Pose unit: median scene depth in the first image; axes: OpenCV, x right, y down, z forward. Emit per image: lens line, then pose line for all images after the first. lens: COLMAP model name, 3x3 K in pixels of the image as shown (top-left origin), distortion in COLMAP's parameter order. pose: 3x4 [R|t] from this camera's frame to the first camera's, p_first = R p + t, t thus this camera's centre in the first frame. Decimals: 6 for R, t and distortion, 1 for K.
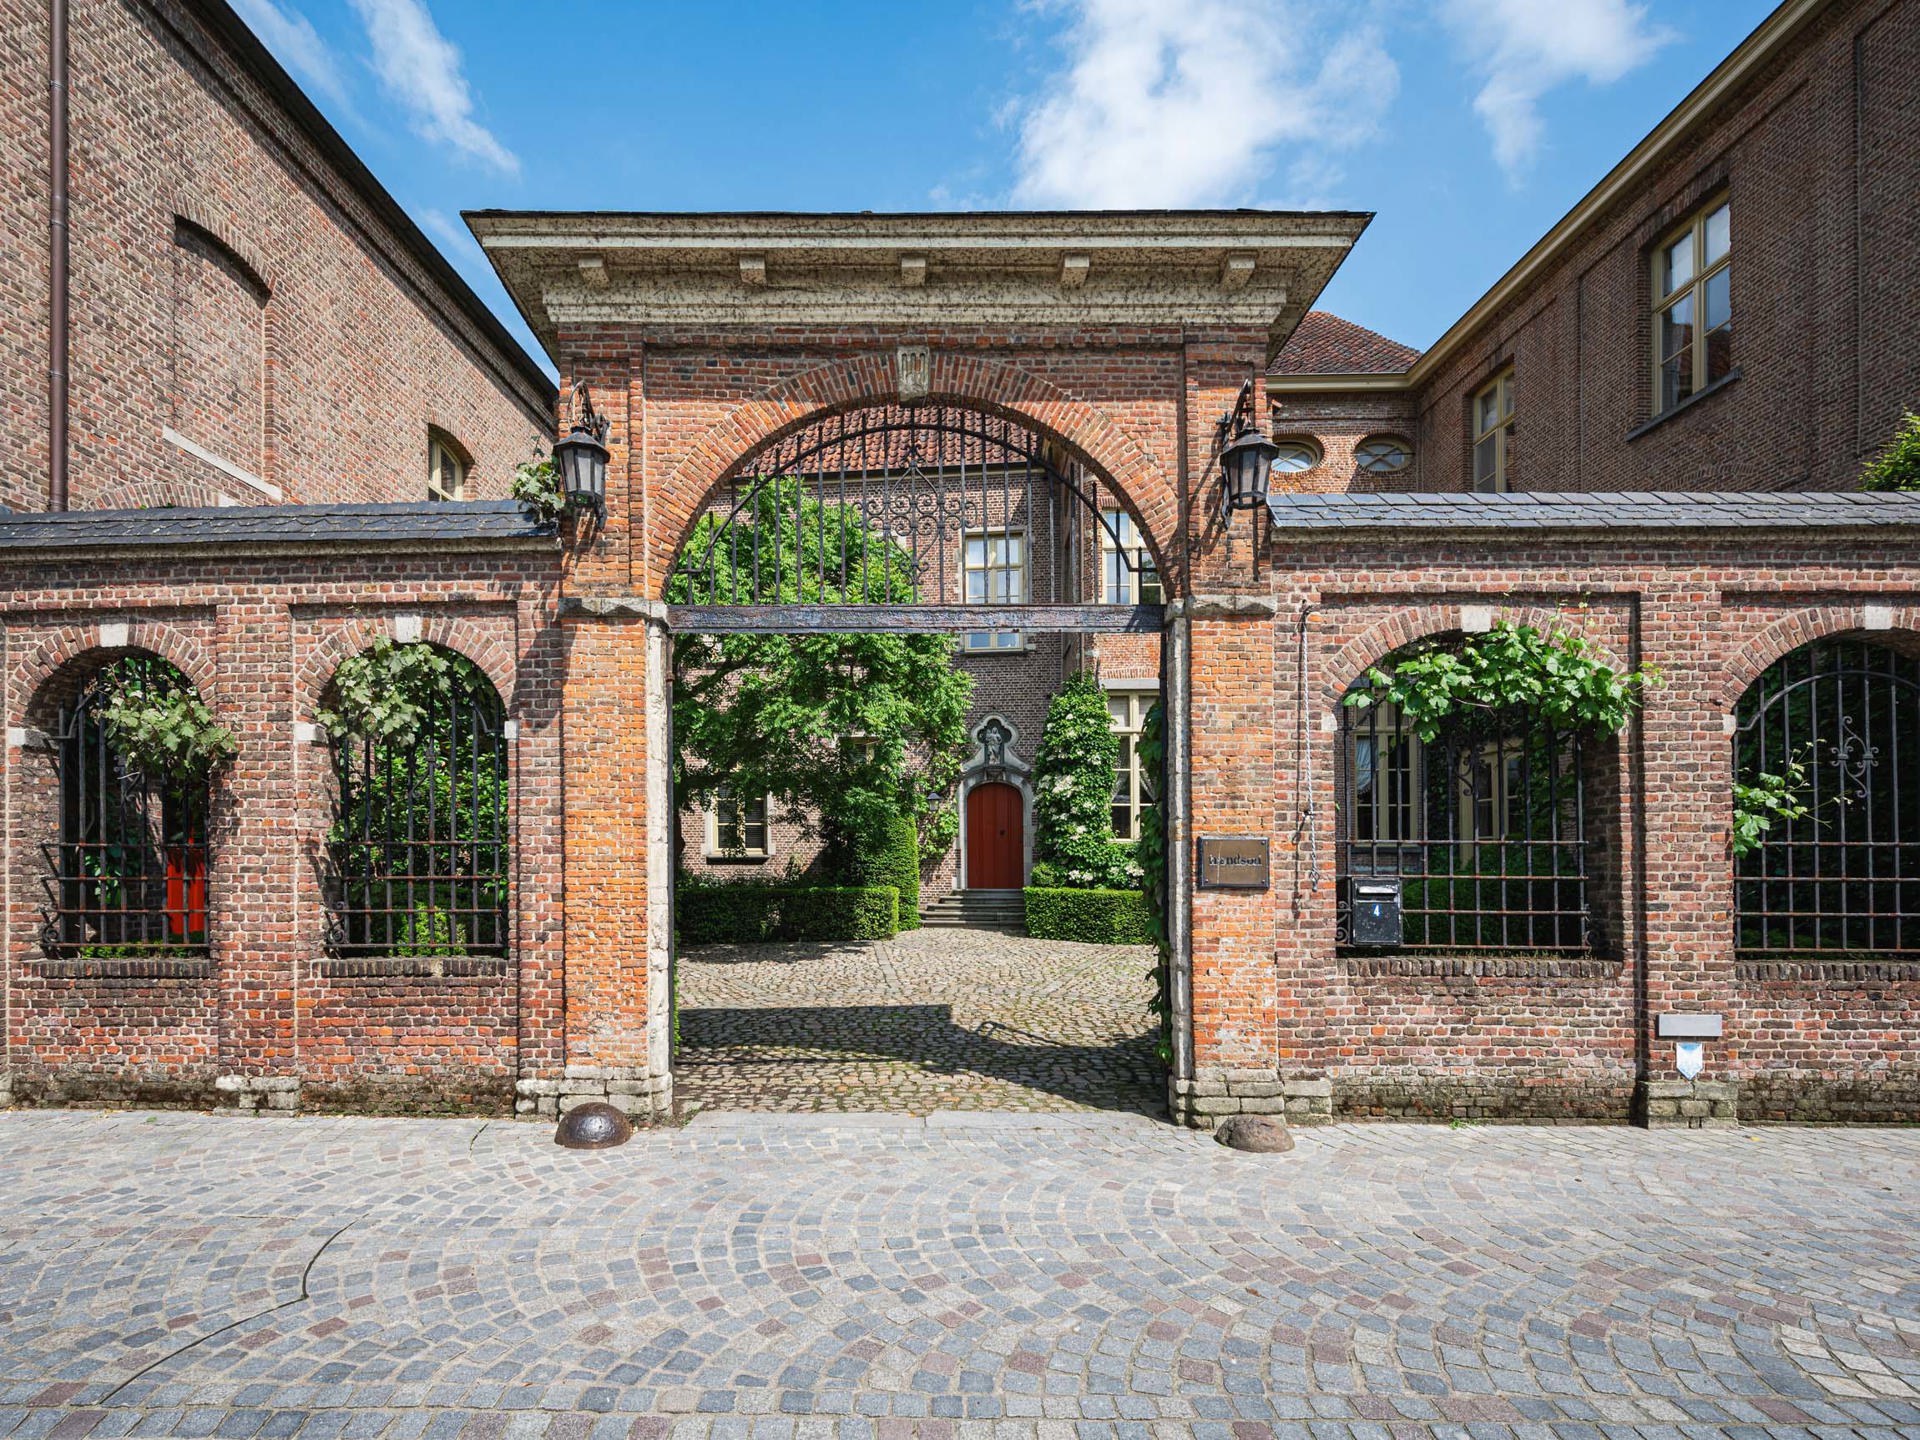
lens RADIAL K [[918.7, 0, 960.0], [0, 918.7, 720.0], [0, 0, 1]] dist [-0.000638, -0.000259]
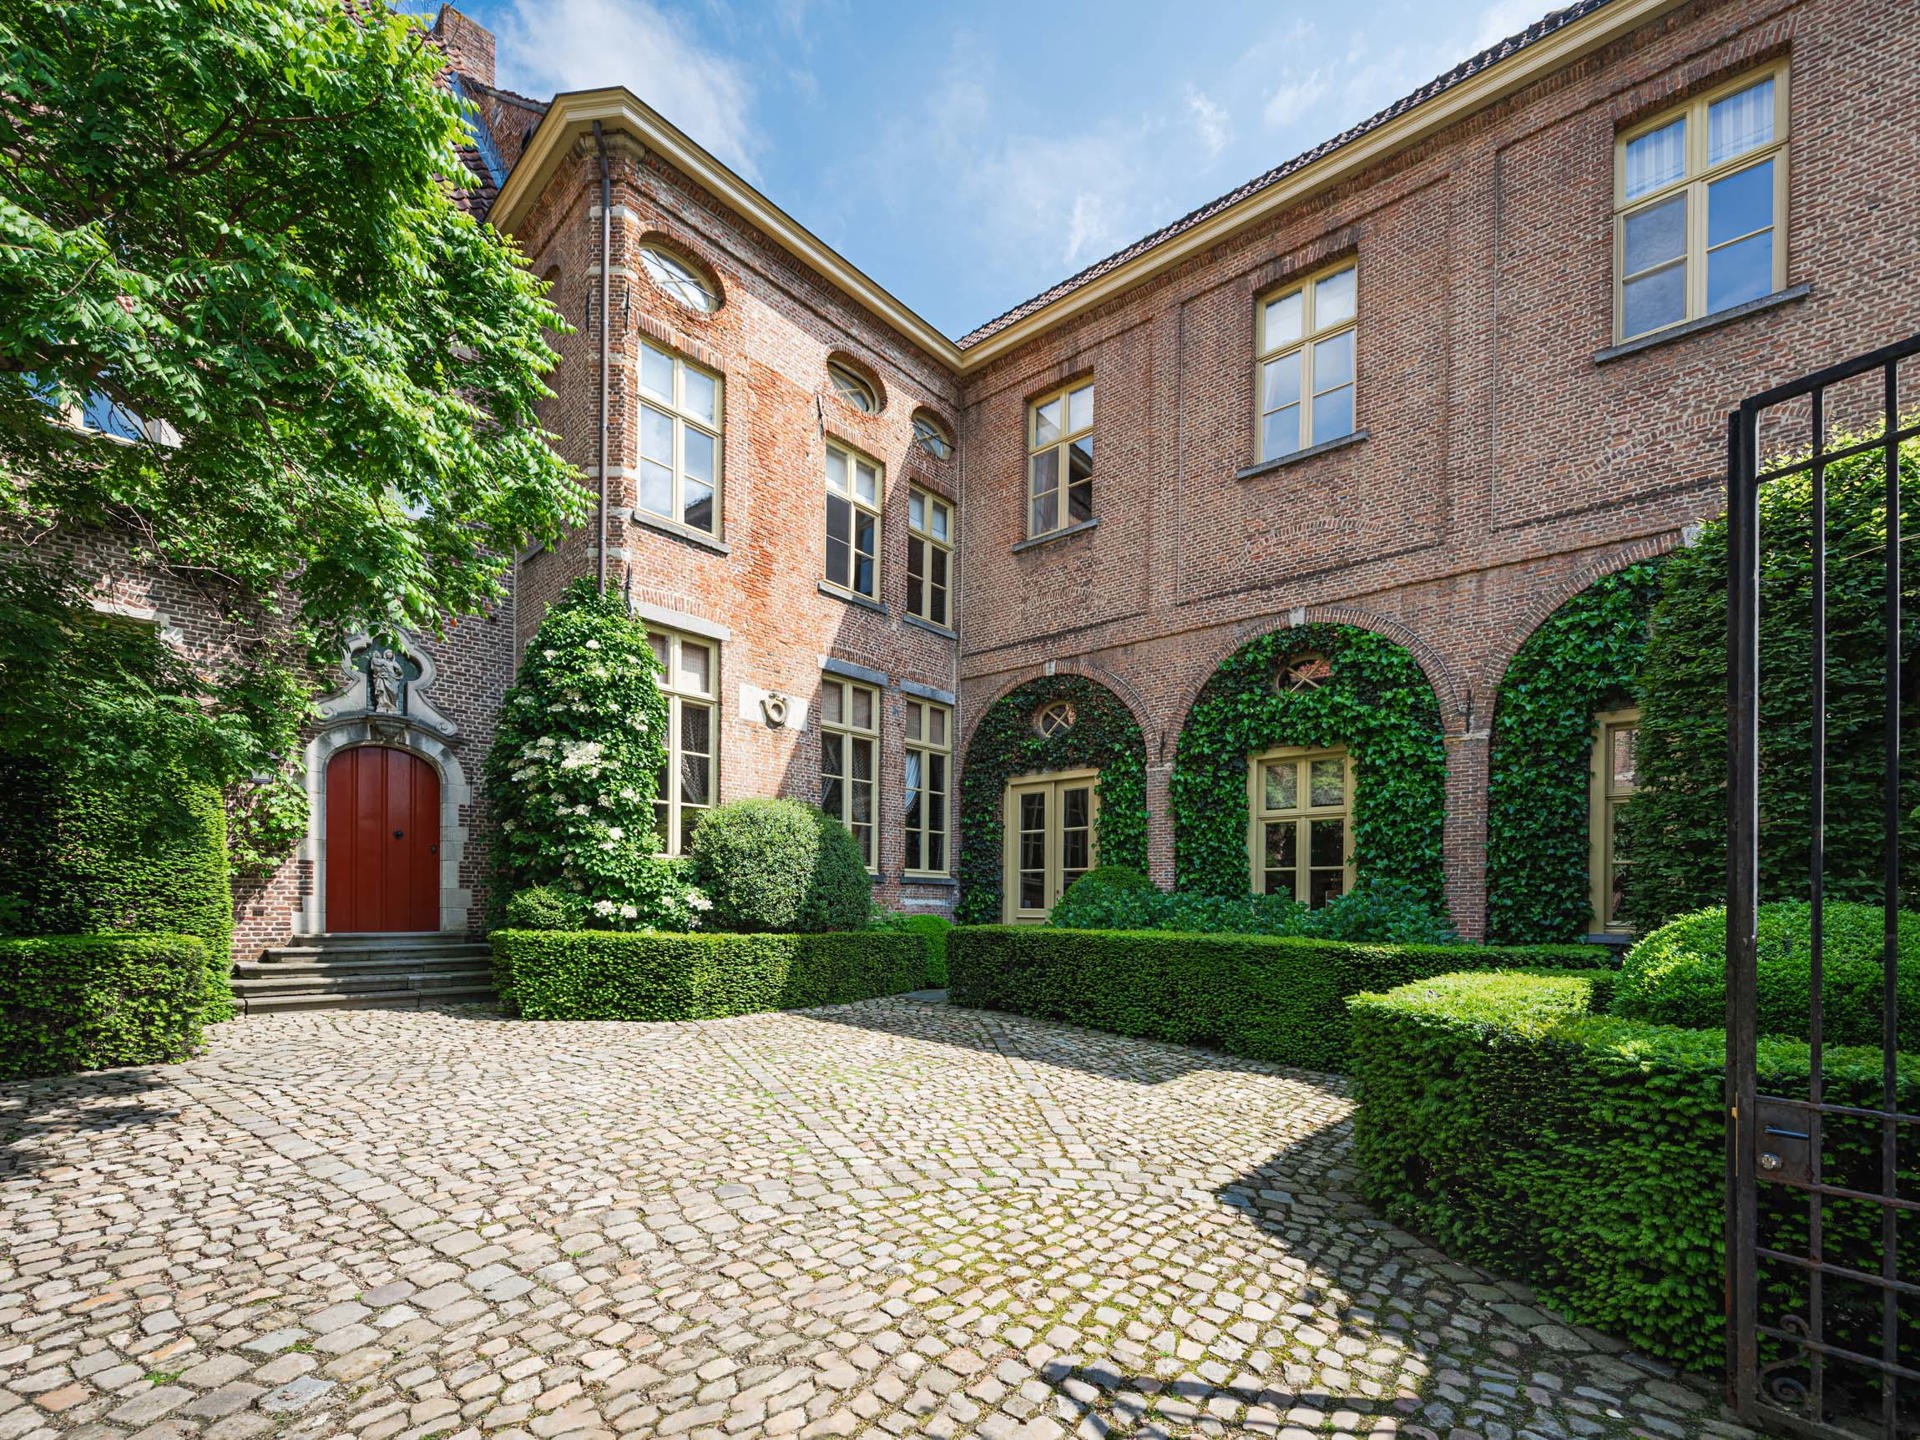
lens RADIAL K [[846.5, 0, 954.1], [0, 846.5, 867.0], [0, 0, 1]] dist [0.000615, -0.000035]
pose [[0.689823, 0.037487, 0.723007, -0.110633], [-0.122647, 0.990275, 0.065674, 0.075137], [-0.713514, -0.133978, 0.687712, 0.446403]]
